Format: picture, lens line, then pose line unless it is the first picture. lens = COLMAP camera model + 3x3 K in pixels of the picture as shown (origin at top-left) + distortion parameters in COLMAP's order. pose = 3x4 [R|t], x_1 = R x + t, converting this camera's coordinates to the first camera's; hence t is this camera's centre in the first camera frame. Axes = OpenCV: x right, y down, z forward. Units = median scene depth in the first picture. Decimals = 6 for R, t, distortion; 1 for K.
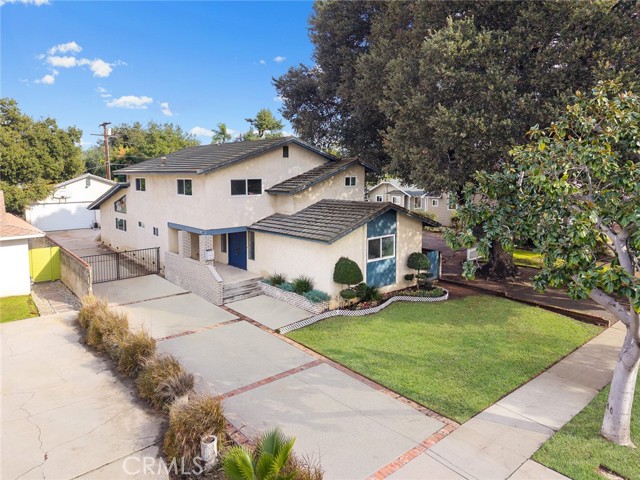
lens RADIAL K [[436.2, 0, 290.5], [0, 436.2, 239.6], [0, 0, 1]] dist [0.041579, -0.041729]
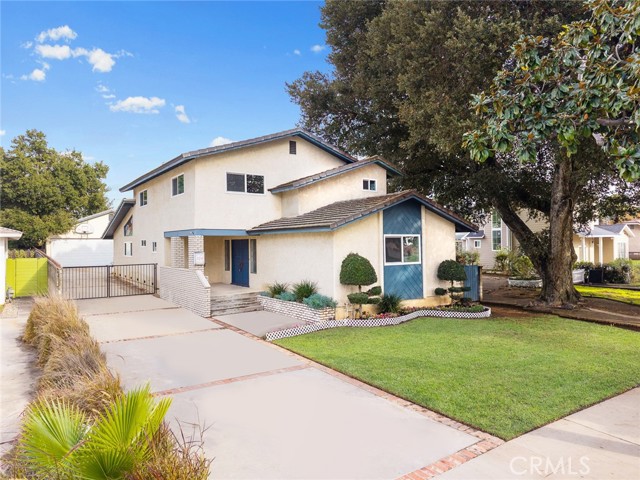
lens RADIAL K [[436.2, 0, 290.5], [0, 436.2, 239.6], [0, 0, 1]] dist [0.041579, -0.041729]
pose [[0.995640, 0.005377, -0.093126, 0.071860], [-0.018983, 0.989125, -0.145849, 0.118622], [0.091329, 0.146981, 0.984914, 0.164586]]
